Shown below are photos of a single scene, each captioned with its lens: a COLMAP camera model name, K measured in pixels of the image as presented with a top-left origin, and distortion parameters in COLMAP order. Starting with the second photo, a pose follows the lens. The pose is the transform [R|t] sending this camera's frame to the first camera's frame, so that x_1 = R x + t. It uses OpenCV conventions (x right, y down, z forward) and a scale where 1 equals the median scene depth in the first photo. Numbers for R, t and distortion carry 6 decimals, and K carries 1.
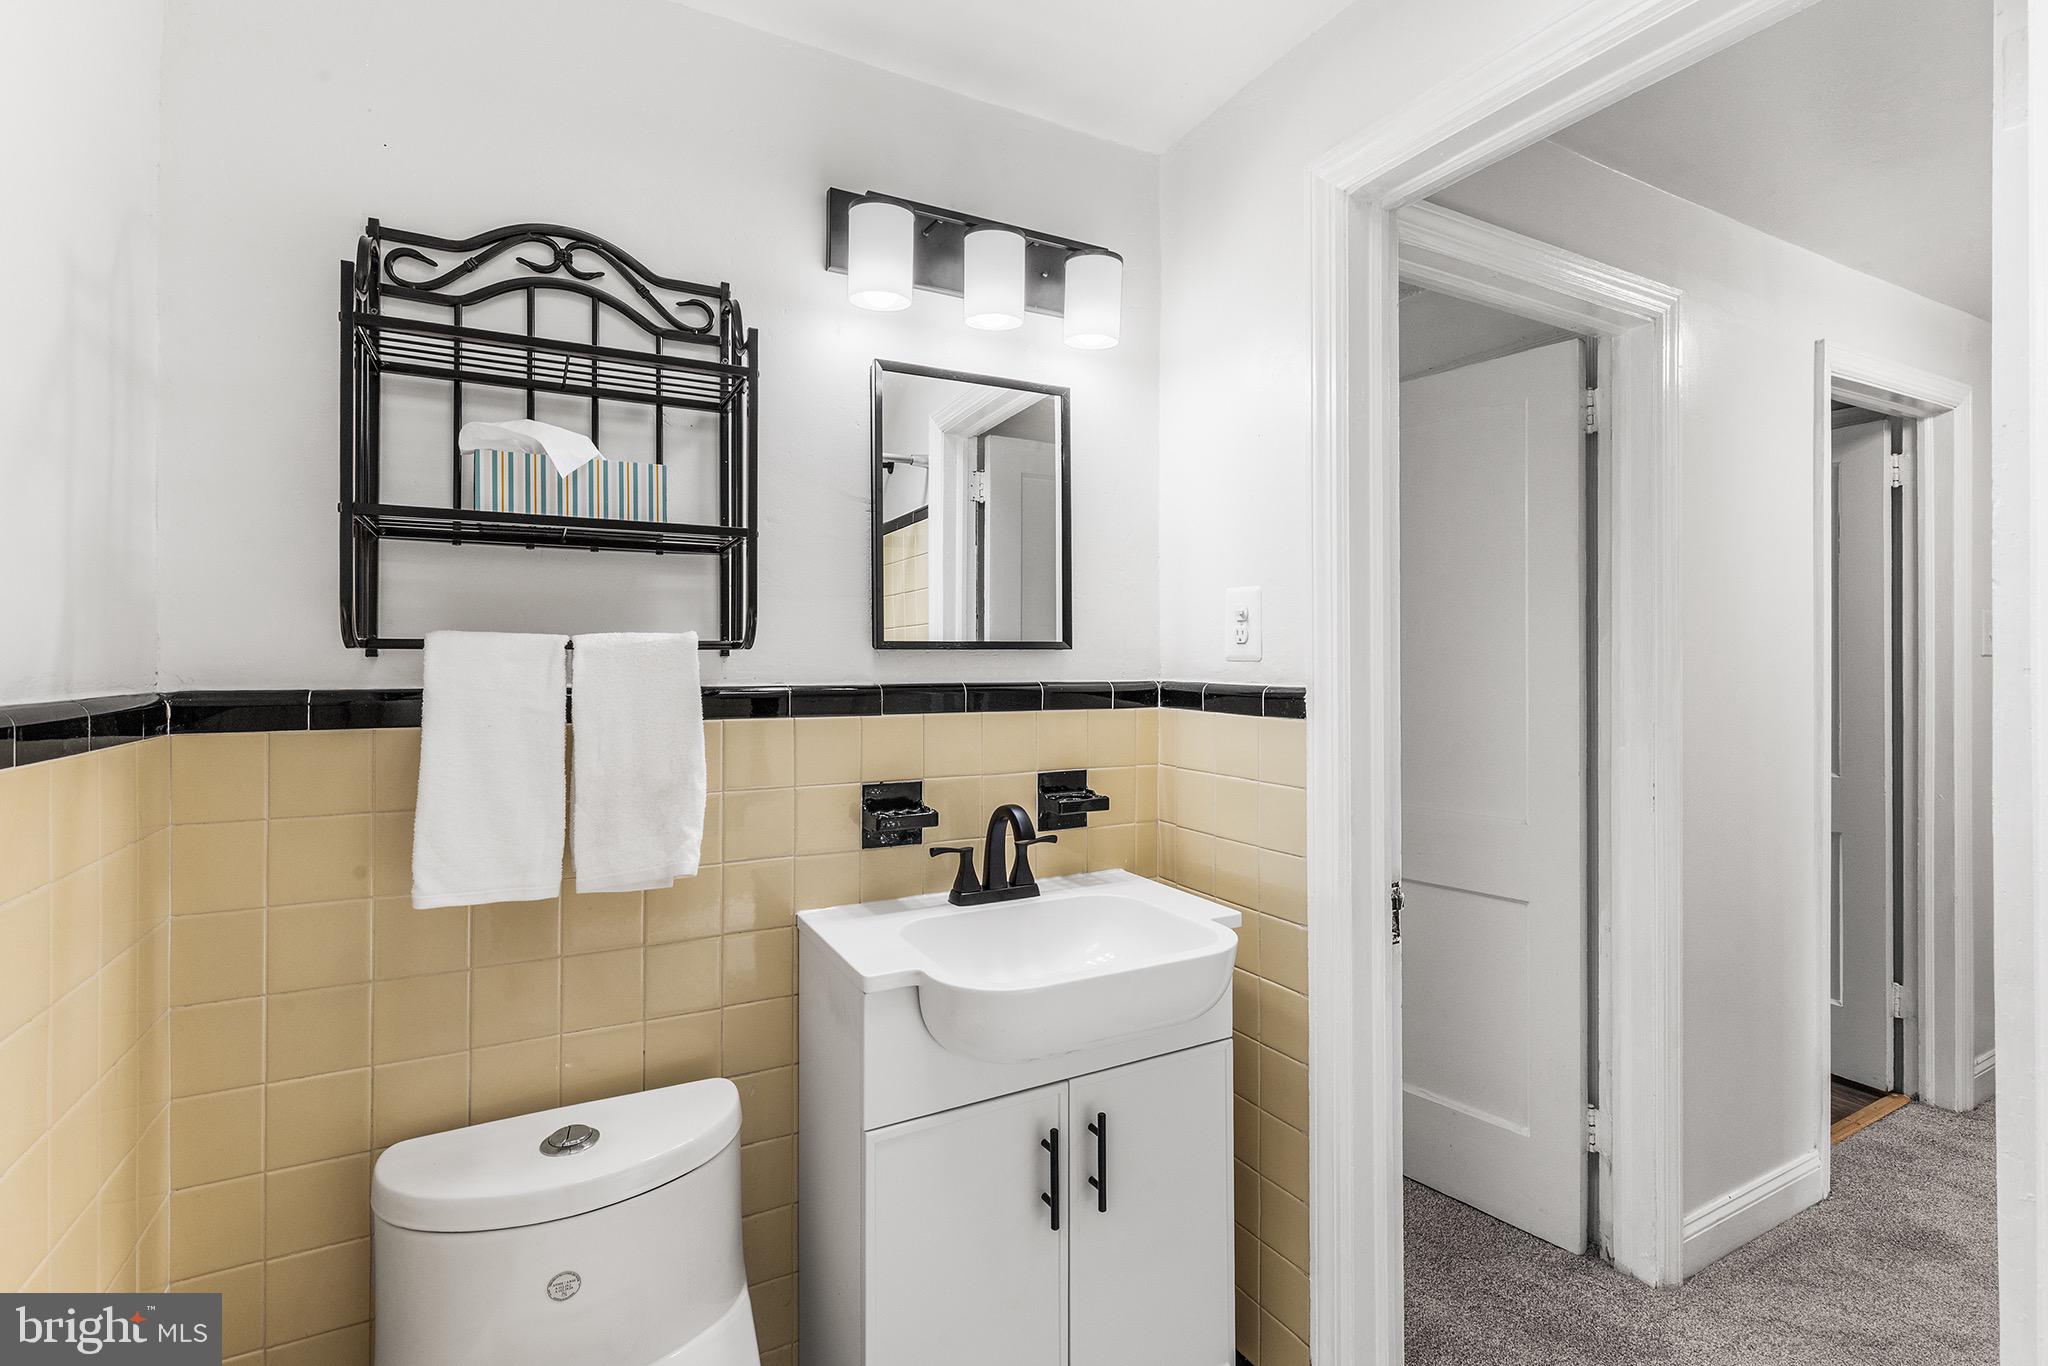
lens RADIAL K [[932.9, 0, 1024.1], [0, 932.9, 710.6], [0, 0, 1]] dist [0.001827, -0.000105]
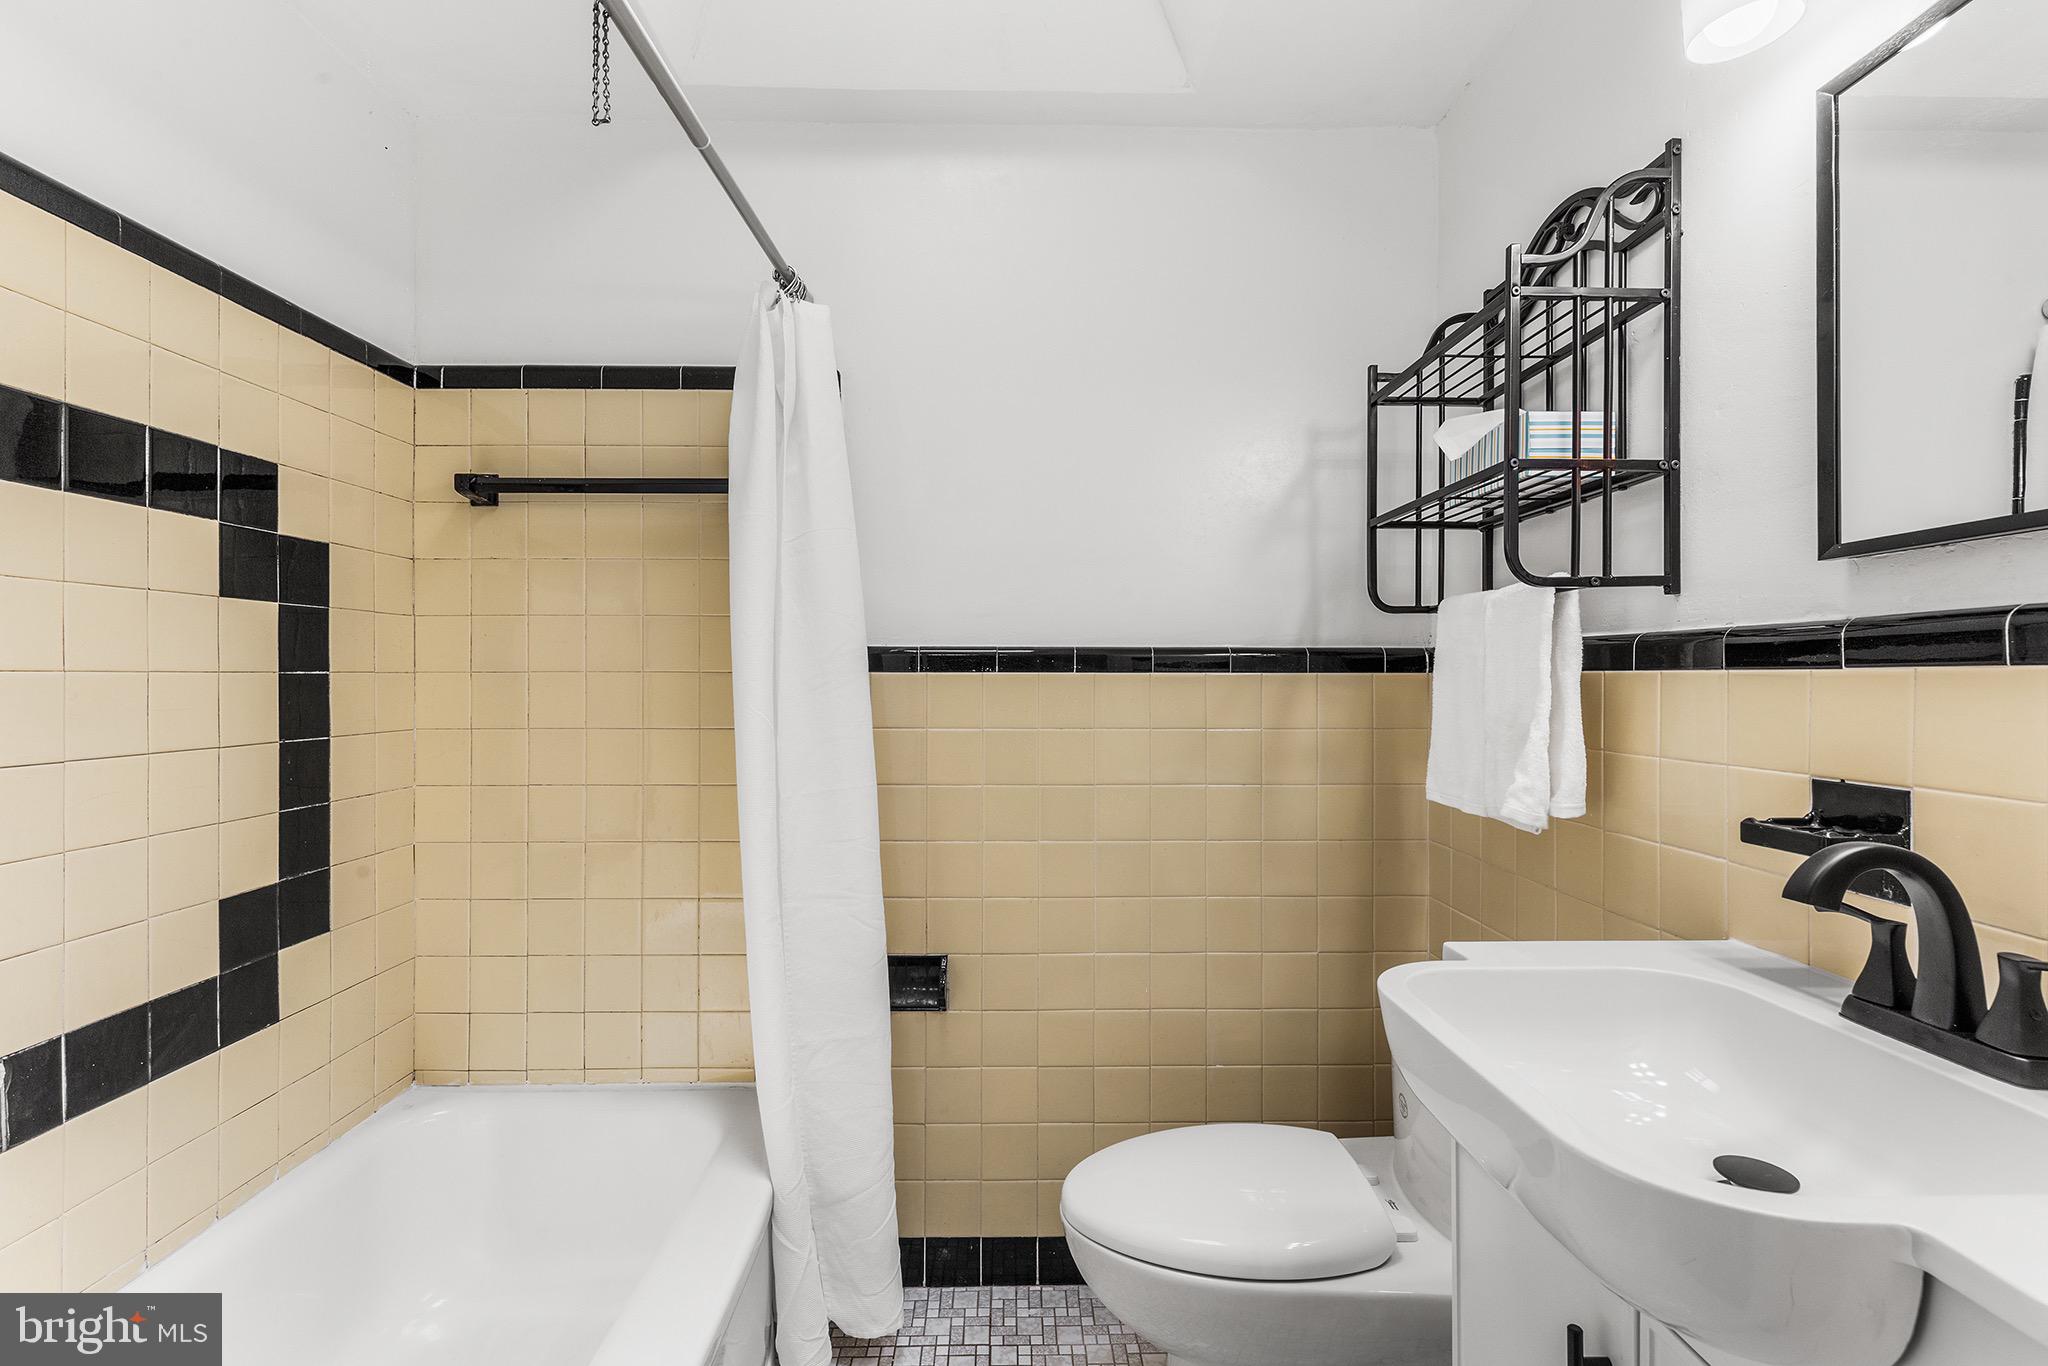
lens RADIAL K [[915.6, 0, 1031.5], [0, 915.6, 680.0], [0, 0, 1]] dist [0.000614, -0.000015]
pose [[-0.481111, 0.033373, -0.876024, 0.654860], [0.017908, 0.999441, 0.028240, -0.014792], [0.876477, -0.002101, -0.481440, 0.882428]]
